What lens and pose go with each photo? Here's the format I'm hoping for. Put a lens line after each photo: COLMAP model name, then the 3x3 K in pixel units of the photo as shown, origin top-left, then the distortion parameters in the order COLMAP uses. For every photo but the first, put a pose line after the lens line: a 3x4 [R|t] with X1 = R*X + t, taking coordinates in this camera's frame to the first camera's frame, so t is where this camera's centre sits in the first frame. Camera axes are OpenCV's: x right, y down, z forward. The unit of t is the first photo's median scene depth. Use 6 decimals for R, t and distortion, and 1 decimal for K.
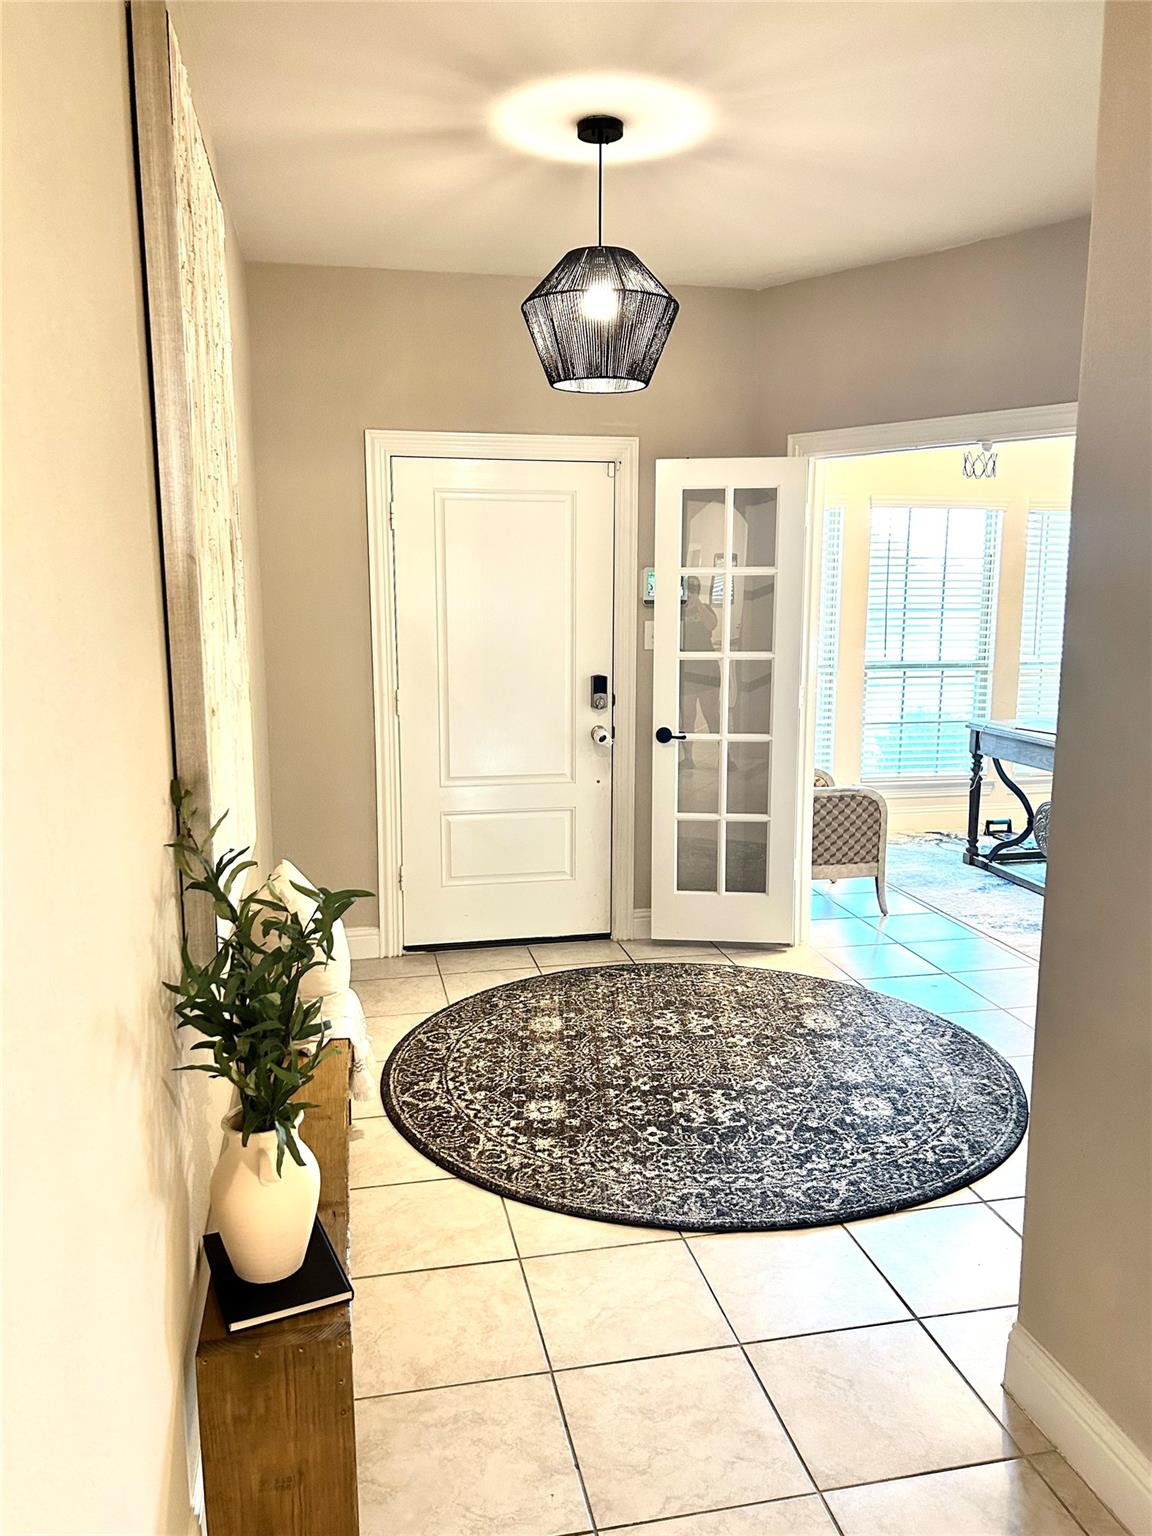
lens RADIAL K [[1088.4, 0, 576.0], [0, 1088.4, 768.0], [0, 0, 1]] dist [0.031471, -0.022105]
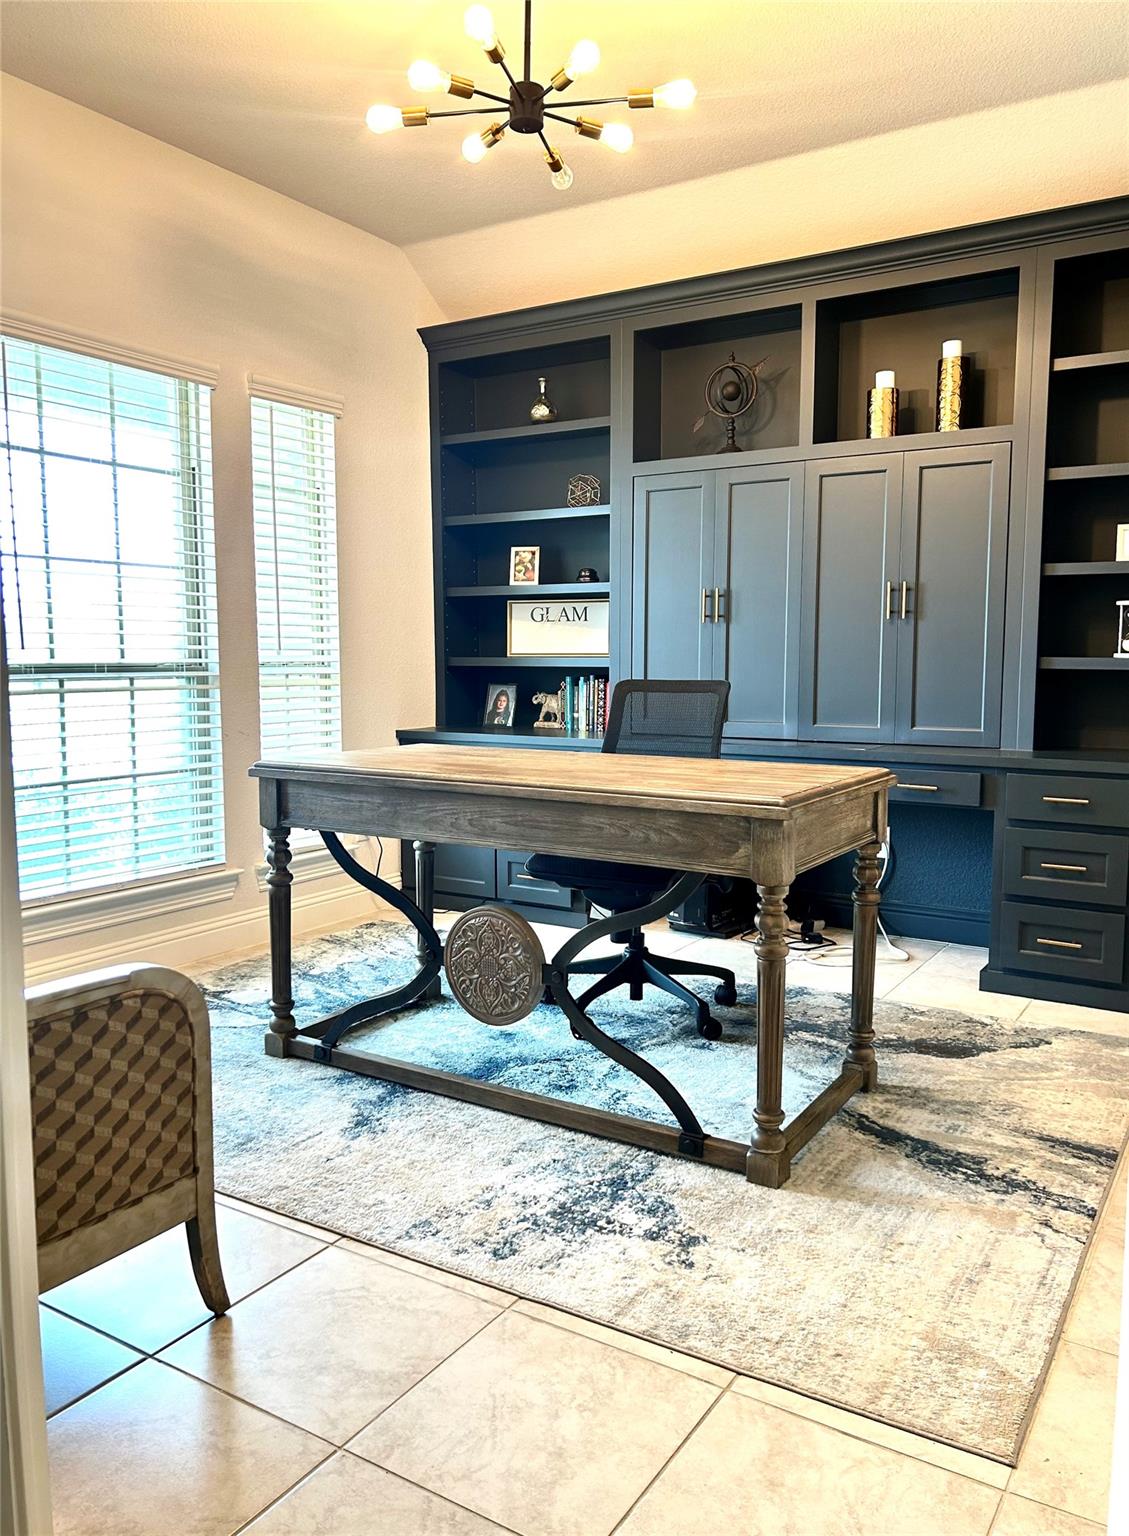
lens RADIAL K [[1162.2, 0, 564.5], [0, 1162.2, 768.0], [0, 0, 1]] dist [0.000841, 0.000088]
pose [[0.693742, -0.073859, 0.716427, 0.089115], [0.116208, 0.993173, -0.010139, -0.018963], [-0.710787, 0.090289, 0.697589, 0.549628]]
